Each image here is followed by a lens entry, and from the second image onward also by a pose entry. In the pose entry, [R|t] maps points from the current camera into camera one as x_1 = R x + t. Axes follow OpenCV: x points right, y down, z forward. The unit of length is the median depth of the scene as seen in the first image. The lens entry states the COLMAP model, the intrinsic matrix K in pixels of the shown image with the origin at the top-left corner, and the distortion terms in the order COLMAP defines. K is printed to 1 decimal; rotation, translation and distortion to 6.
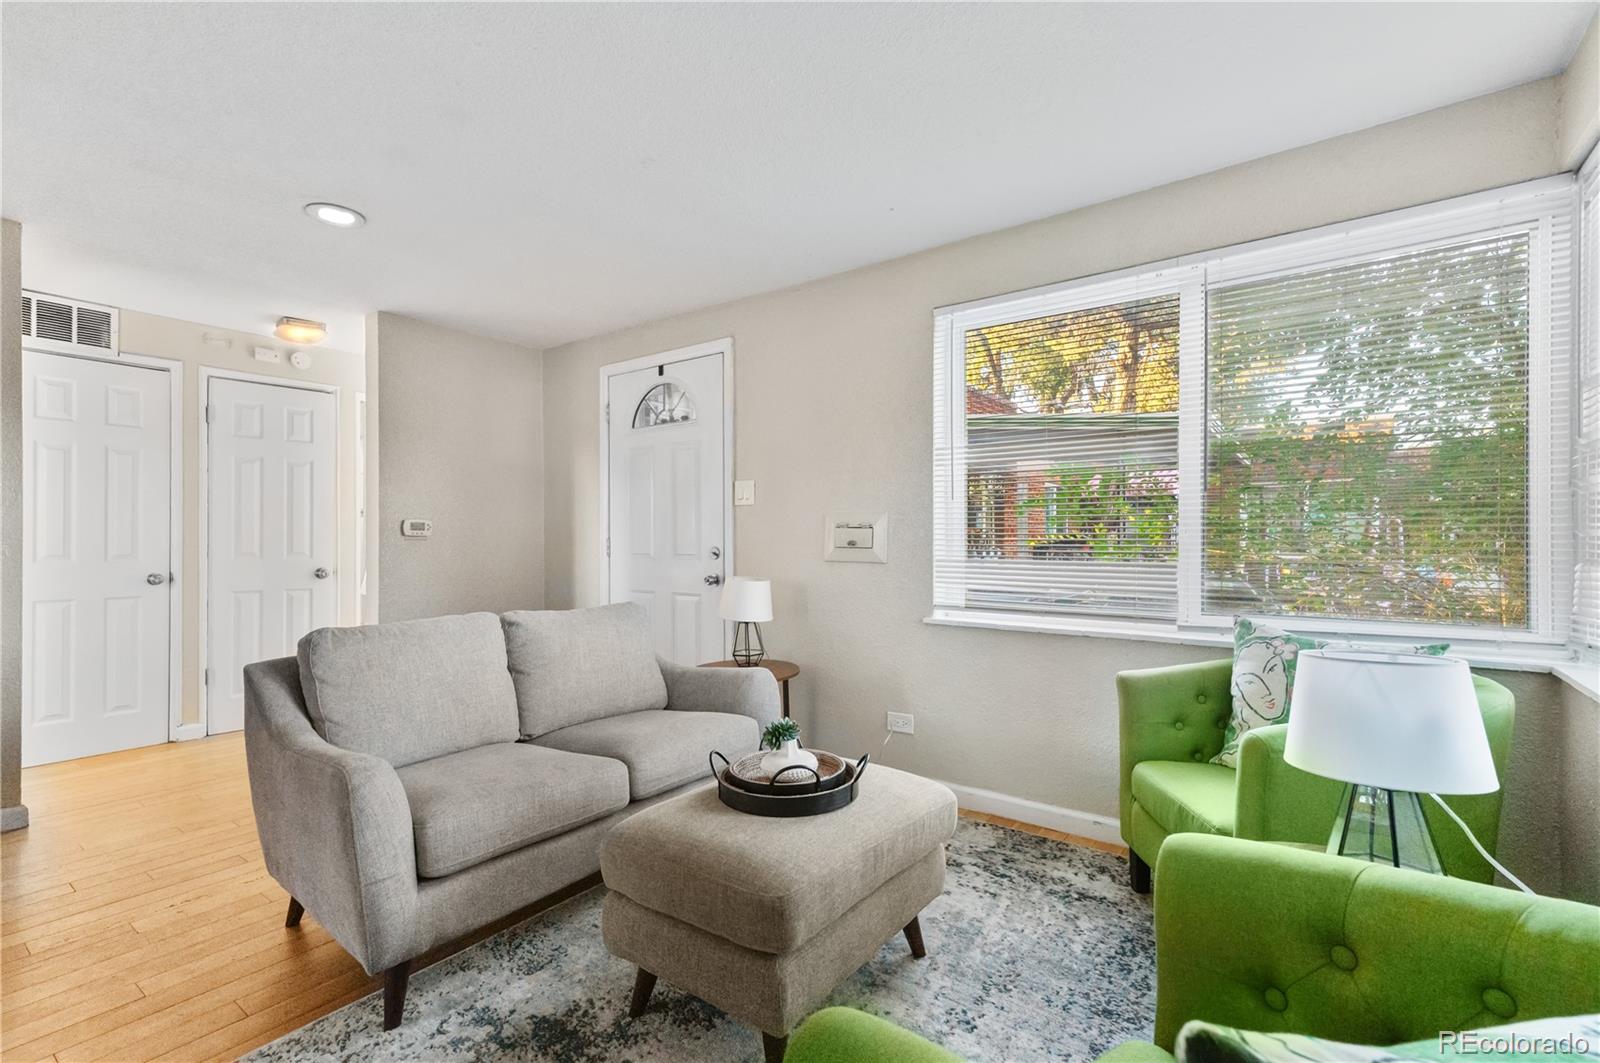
lens RADIAL K [[716.2, 0, 796.5], [0, 716.2, 541.3], [0, 0, 1]] dist [0.011238, 0.003499]
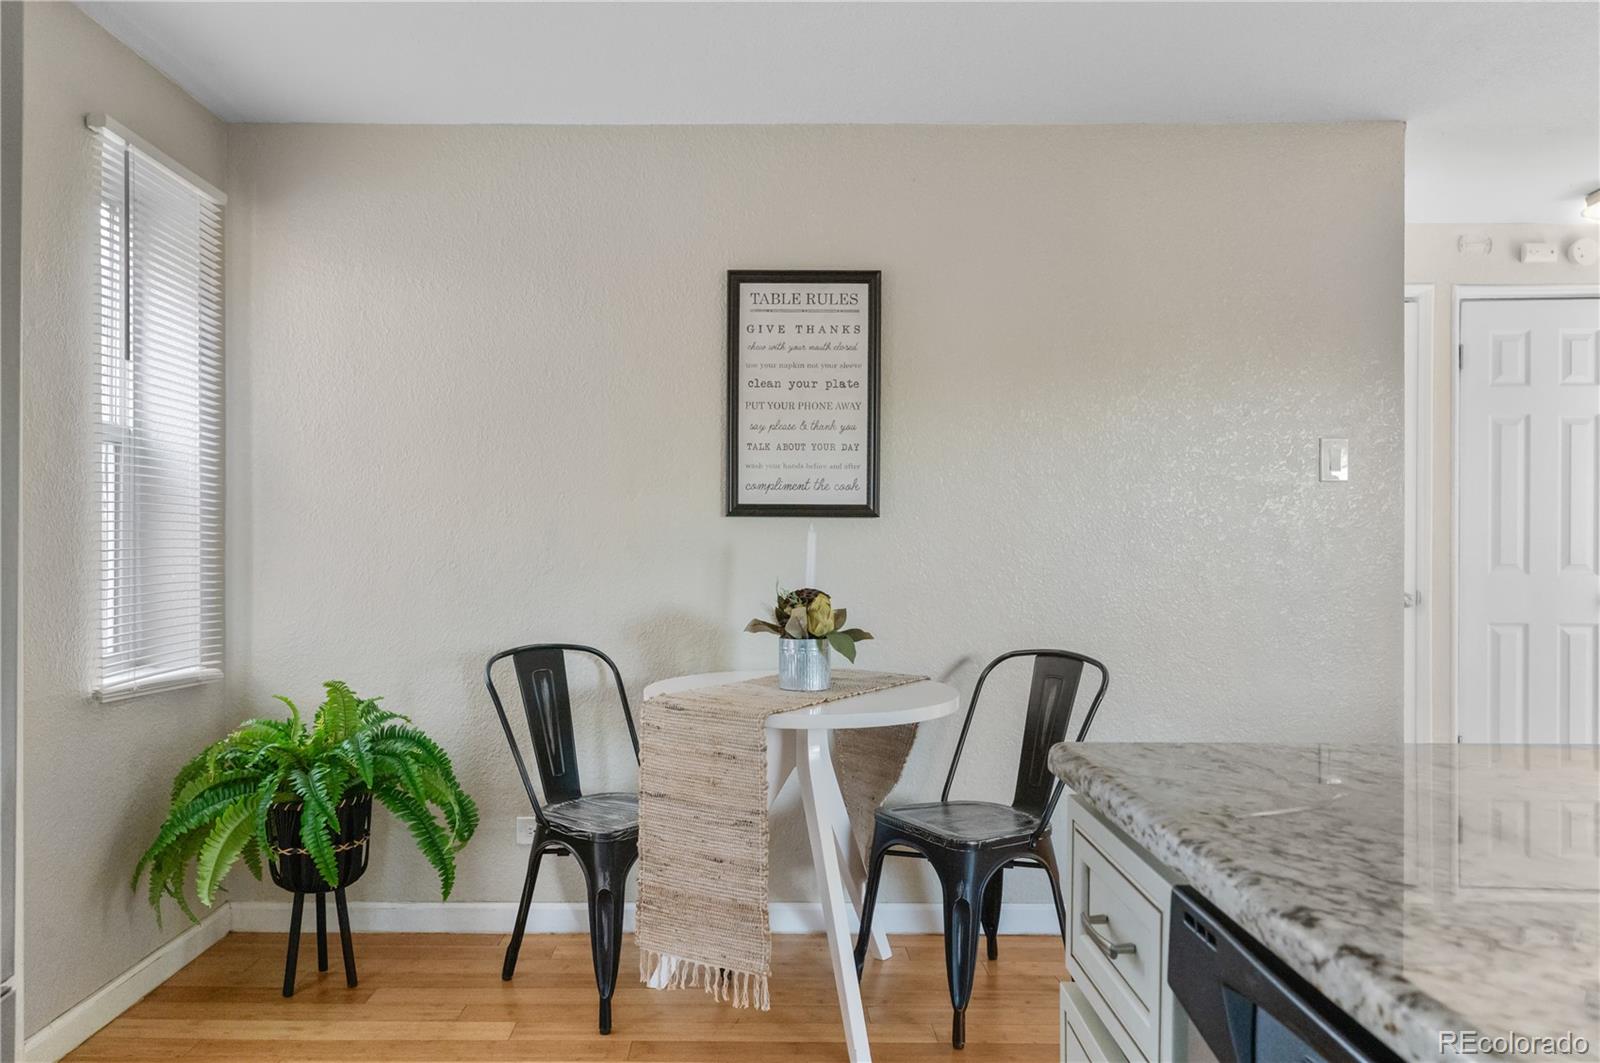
lens RADIAL K [[1118.9, 0, 747.0], [0, 1118.9, 540.9], [0, 0, 1]] dist [-0.004039, -0.001742]
pose [[0.589141, 0.007955, -0.807991, -0.413938], [-0.001412, 0.999960, 0.008816, -0.013689], [0.808029, -0.004053, 0.589129, -0.173494]]
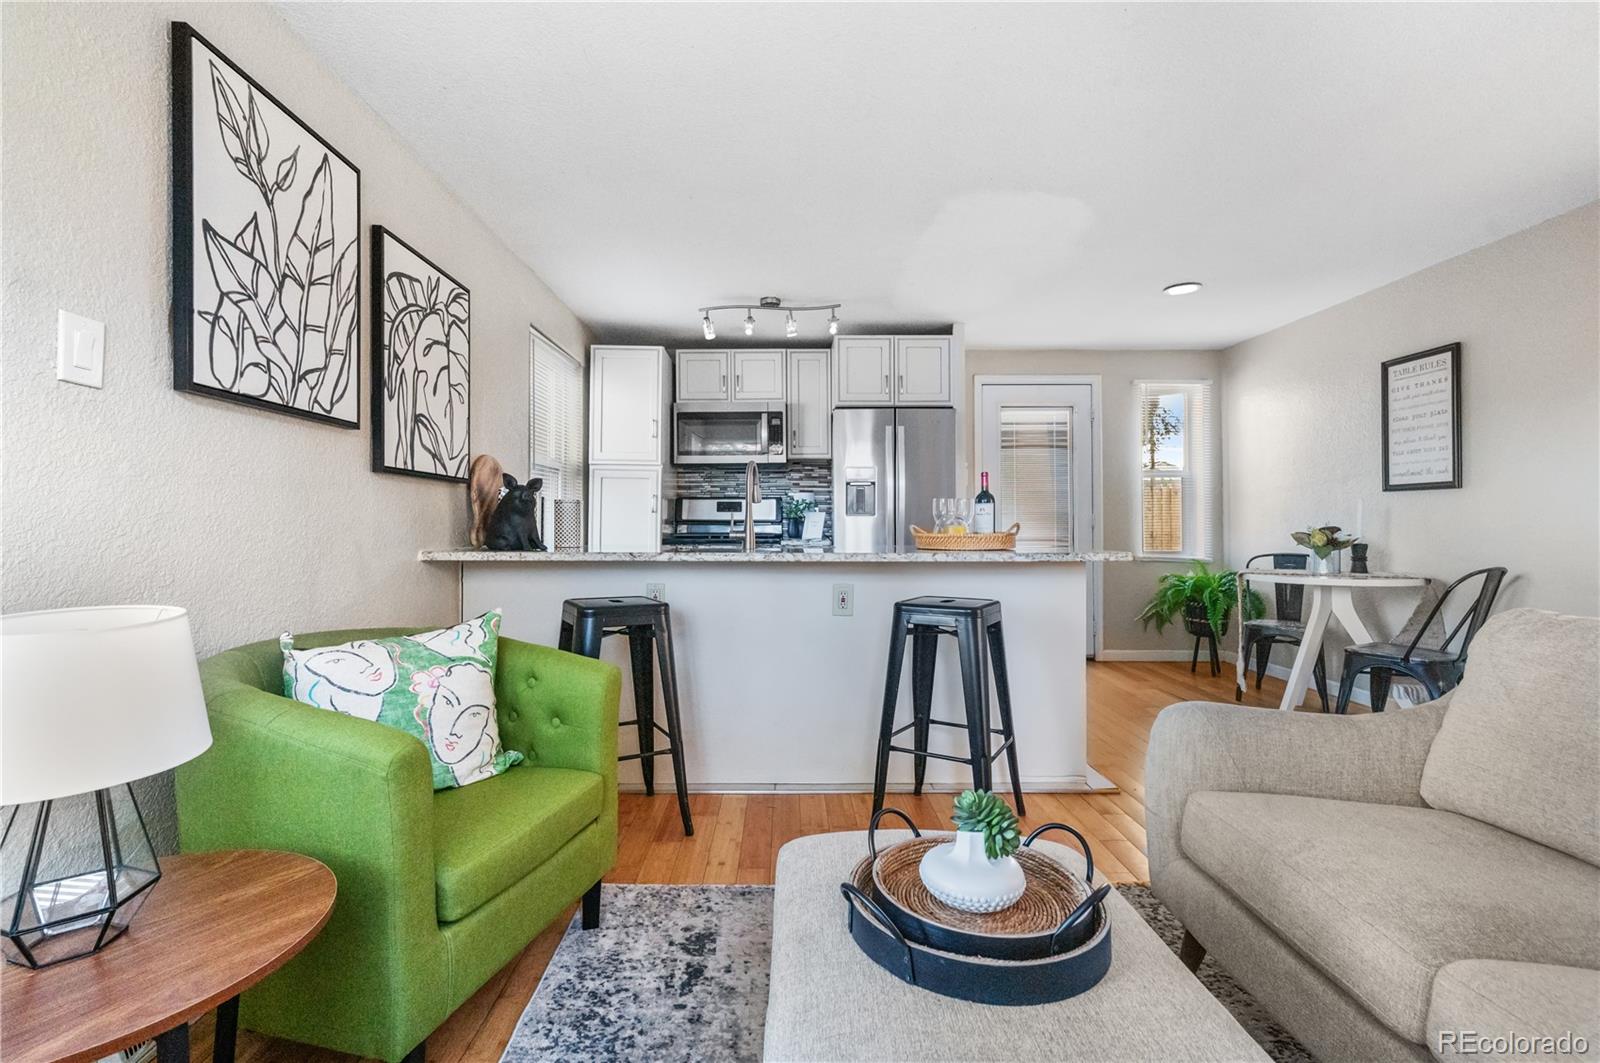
lens RADIAL K [[716.2, 0, 794.4], [0, 716.2, 519.6], [0, 0, 1]] dist [0.011238, 0.003499]
pose [[-0.799573, -0.000558, -0.600569, 0.208679], [0.004706, 0.999963, -0.007194, 0.019540], [0.600551, -0.008578, -0.799540, 0.657720]]
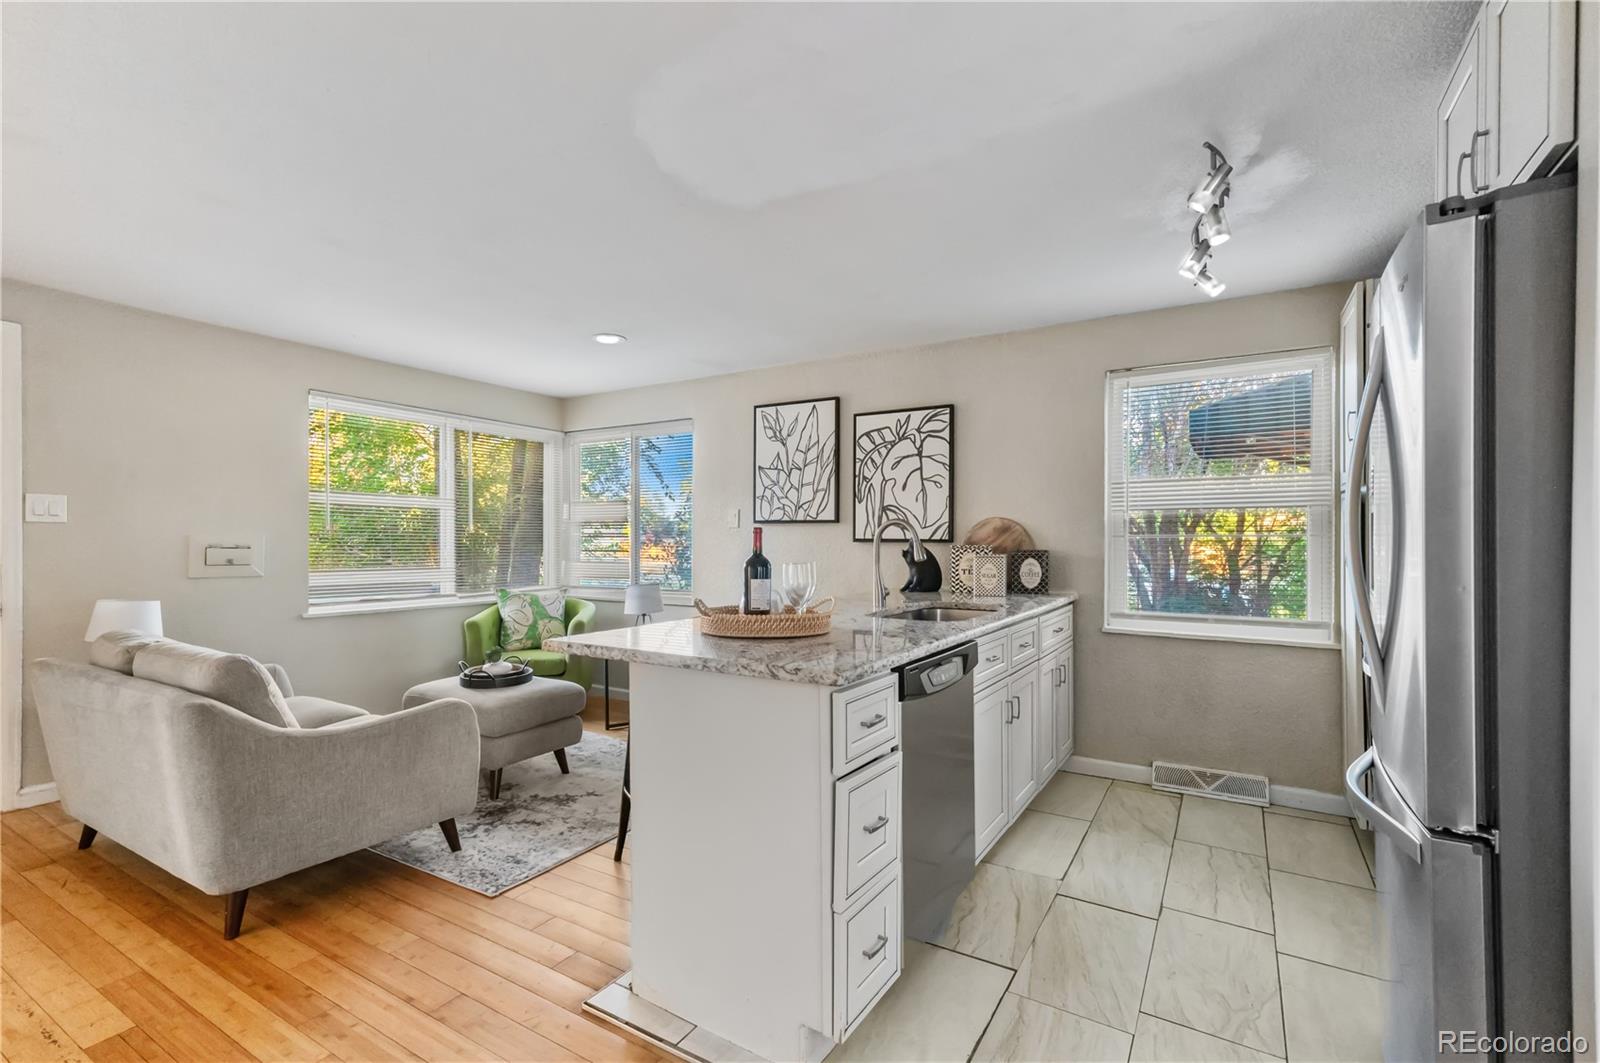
lens RADIAL K [[716.2, 0, 801.4], [0, 716.2, 540.1], [0, 0, 1]] dist [0.011238, 0.003499]
pose [[-0.085675, -0.000038, 0.996323, -1.039550], [-0.002097, 0.999998, -0.000142, -0.029809], [-0.996321, -0.002102, -0.085675, 0.144670]]
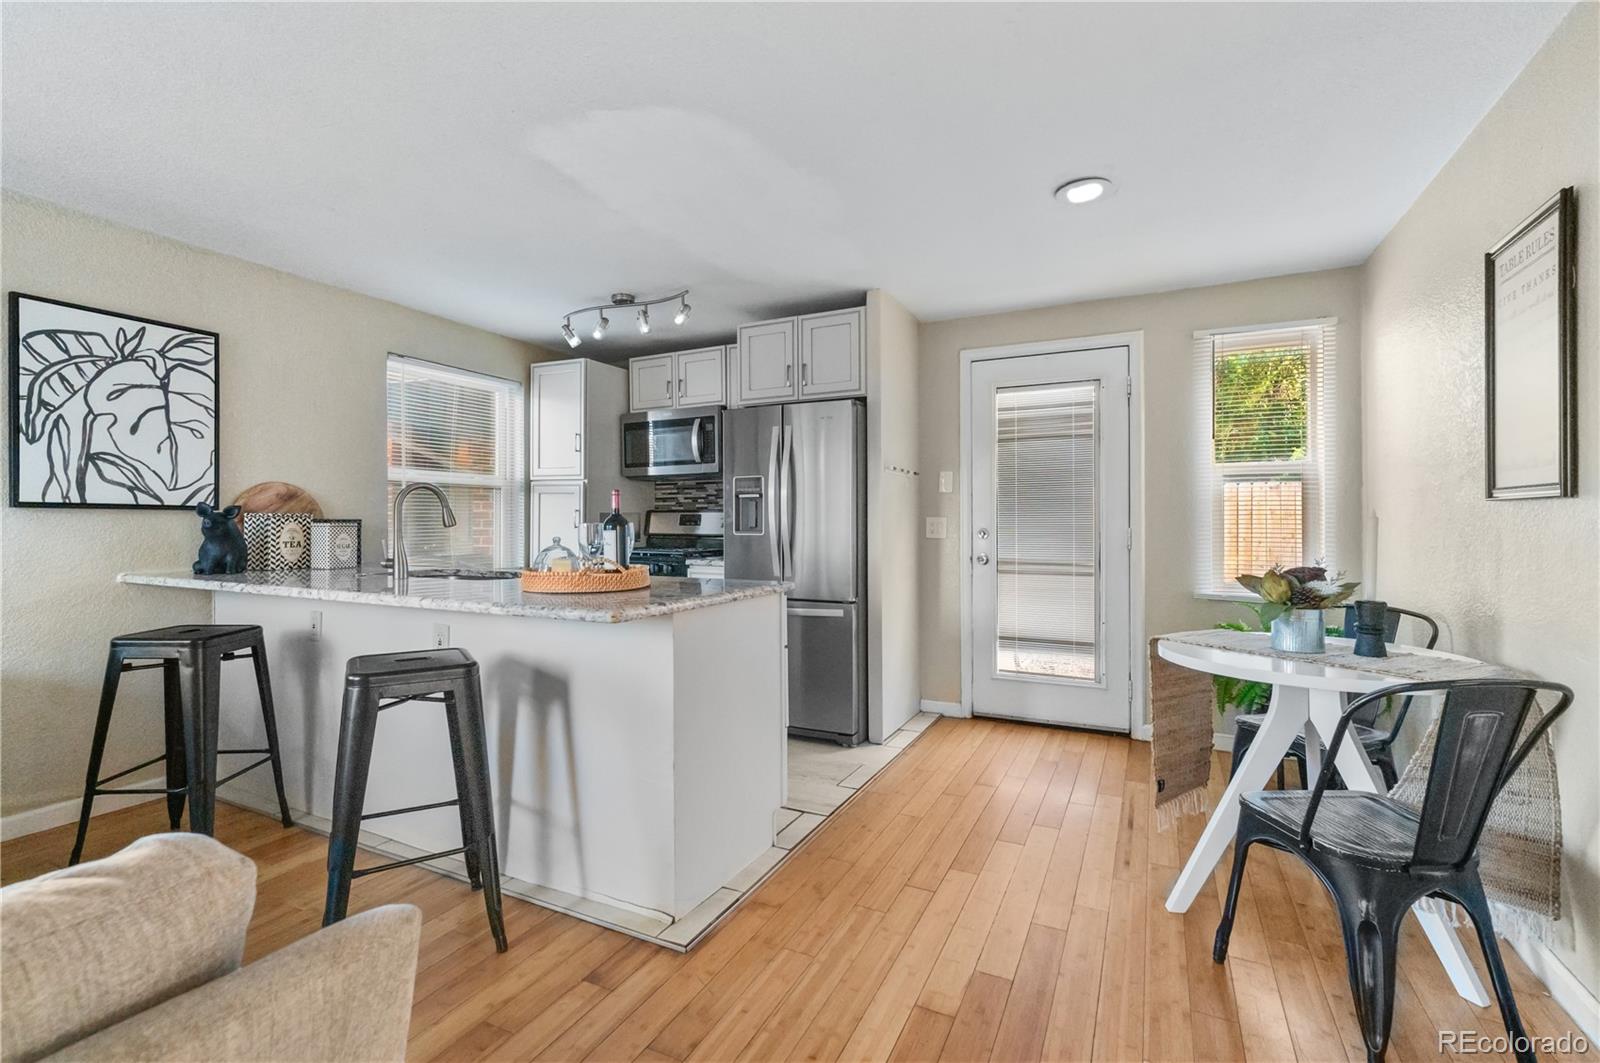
lens RADIAL K [[716.2, 0, 793.9], [0, 716.2, 521.9], [0, 0, 1]] dist [0.011238, 0.003499]
pose [[-0.985060, 0.001744, -0.172201, -0.502985], [0.002061, 0.999996, -0.001663, -0.010116], [0.172197, -0.001993, -0.985060, 0.787538]]
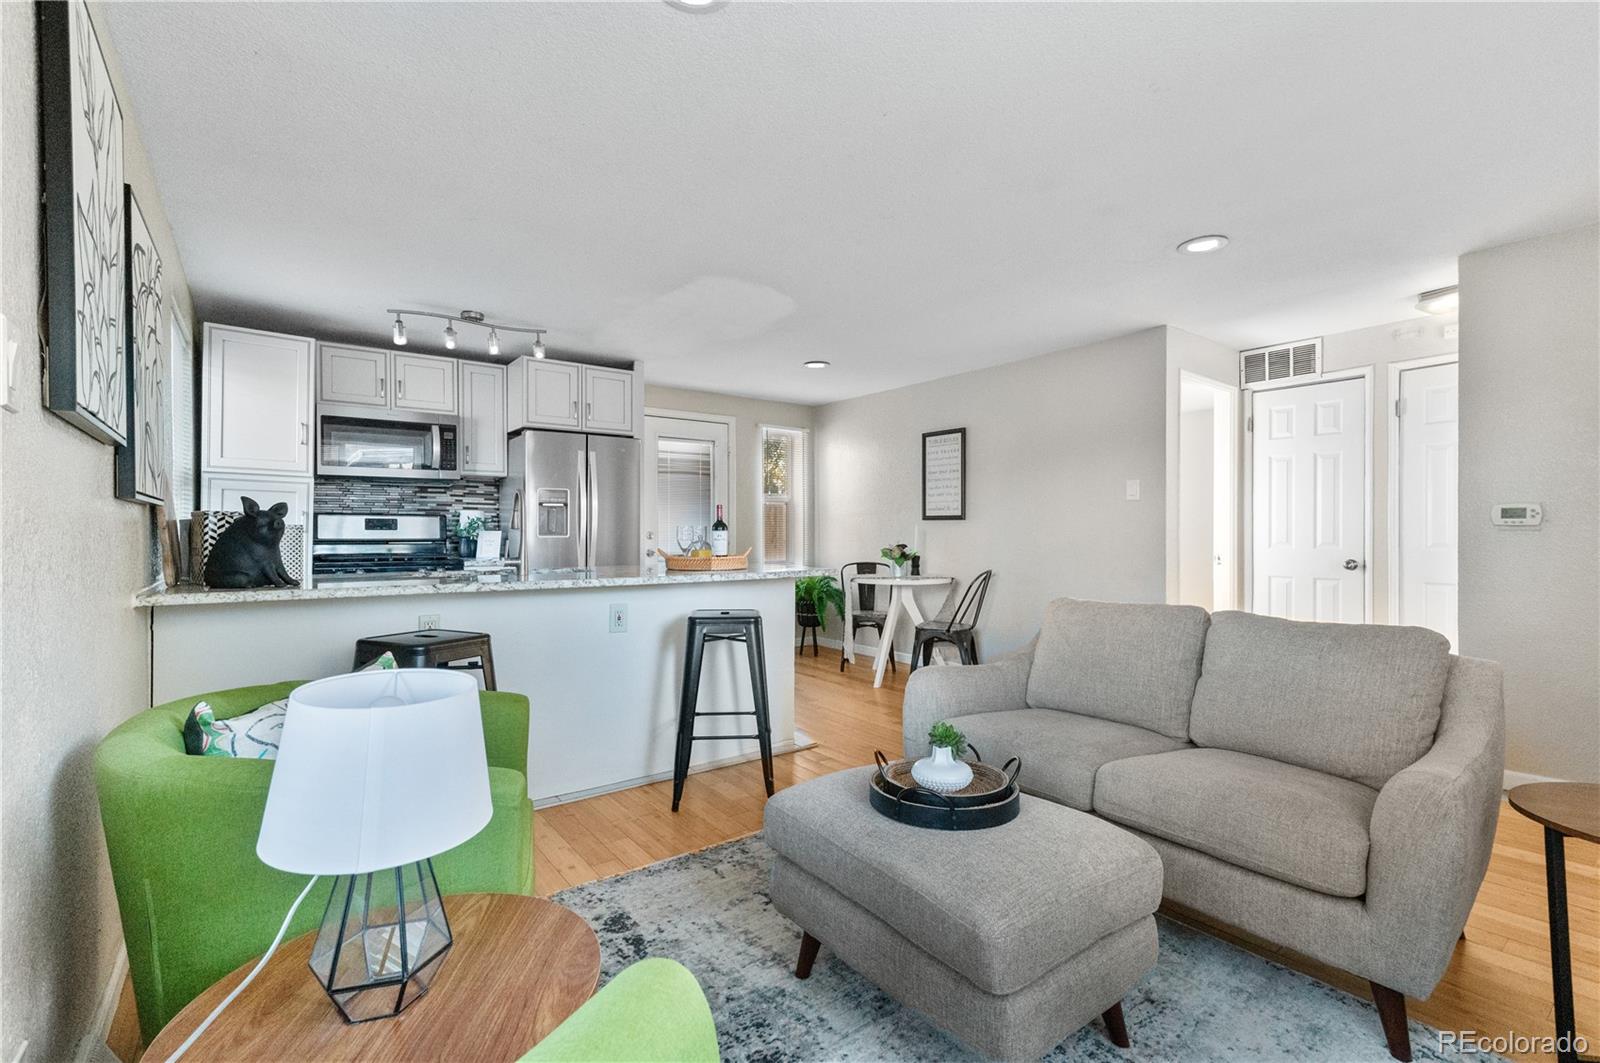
lens RADIAL K [[716.2, 0, 796.3], [0, 716.2, 528.7], [0, 0, 1]] dist [0.011238, 0.003499]
pose [[-0.297242, -0.000814, -0.954802, 0.460503], [0.002066, 0.999997, -0.001495, -0.004836], [0.954800, -0.002417, -0.297240, 0.530072]]
